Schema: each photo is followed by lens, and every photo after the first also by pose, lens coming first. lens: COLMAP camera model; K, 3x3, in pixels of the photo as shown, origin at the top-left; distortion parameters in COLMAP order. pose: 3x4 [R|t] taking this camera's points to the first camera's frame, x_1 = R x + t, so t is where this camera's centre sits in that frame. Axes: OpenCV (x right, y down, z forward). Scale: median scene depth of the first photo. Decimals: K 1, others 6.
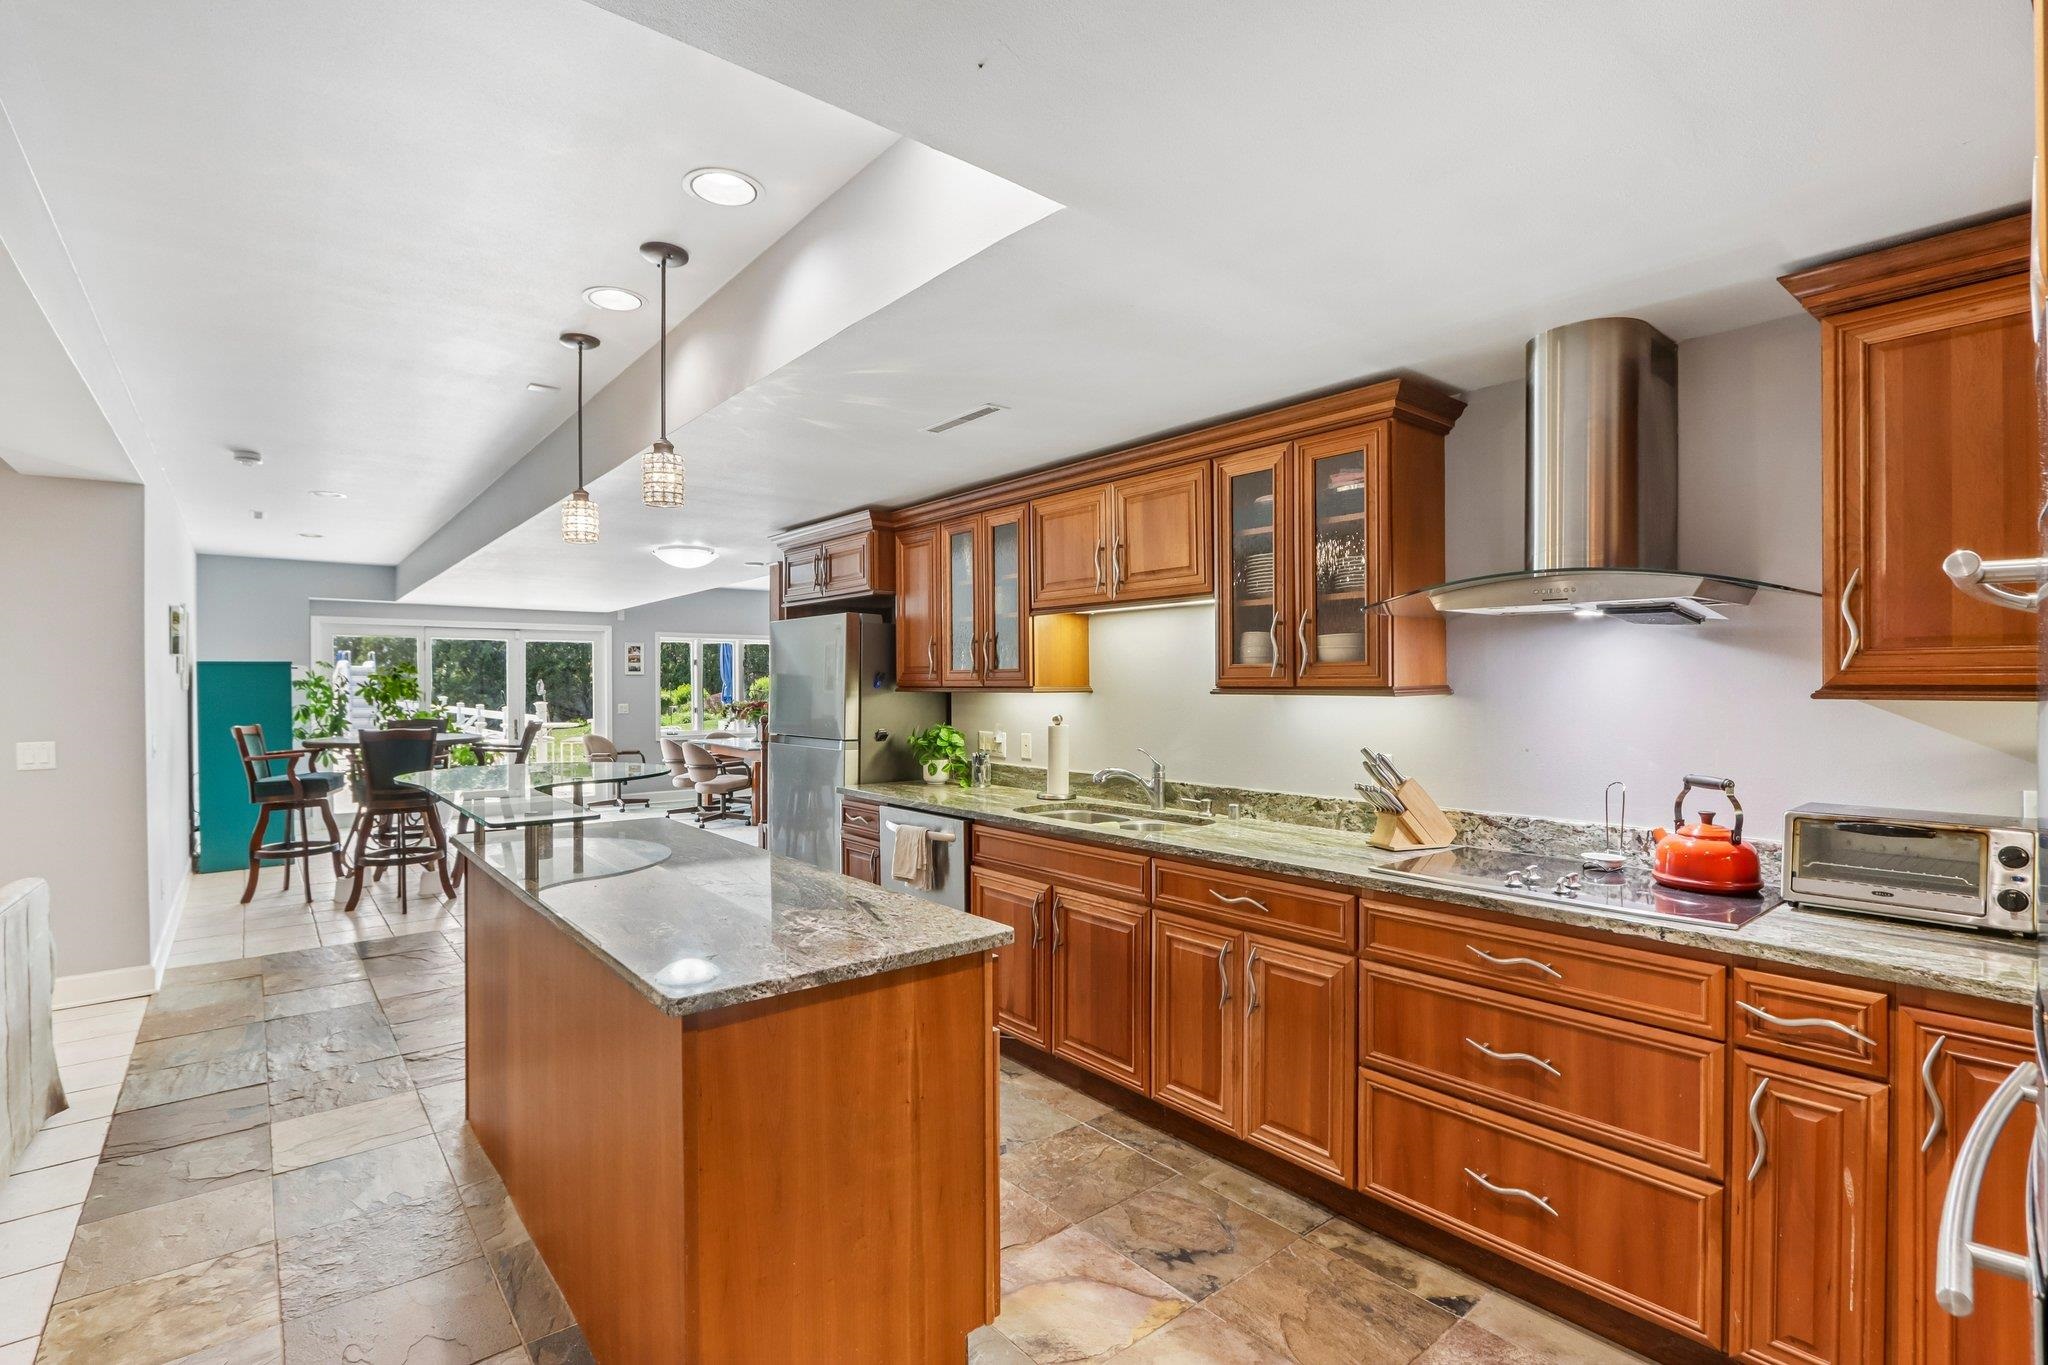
lens RADIAL K [[955.7, 0, 1023.2], [0, 955.7, 691.8], [0, 0, 1]] dist [0.000567, 0.000070]
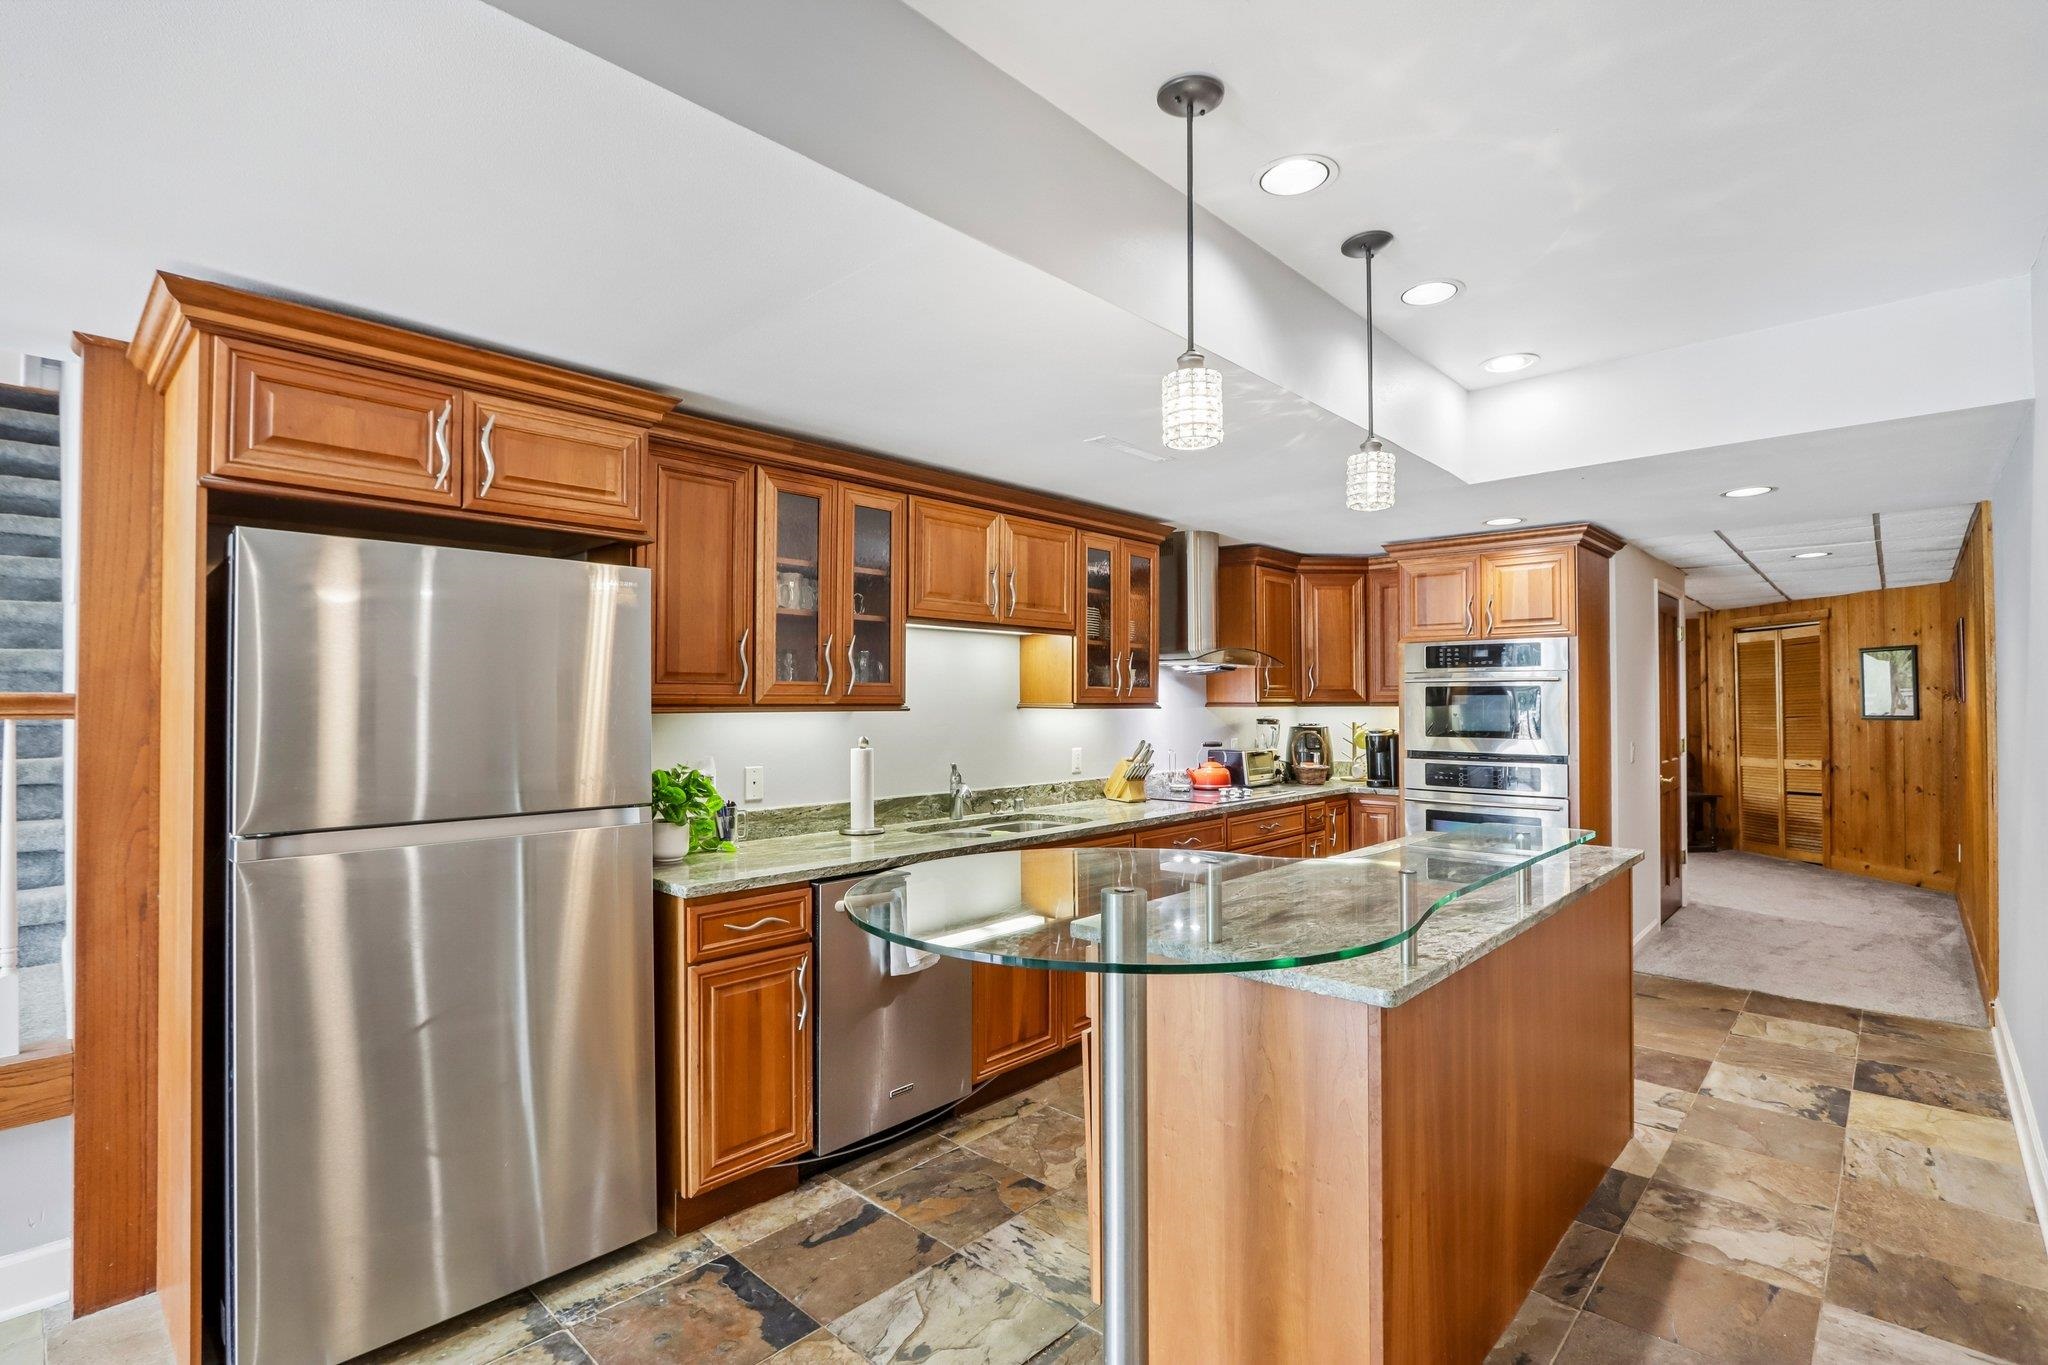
lens RADIAL K [[955.7, 0, 1023.2], [0, 955.7, 691.8], [0, 0, 1]] dist [0.000567, 0.000070]
pose [[-0.138452, 0.011292, 0.990305, -1.065232], [0.005612, 0.999928, -0.010617, -0.008100], [-0.990353, 0.004087, -0.138506, 1.238754]]
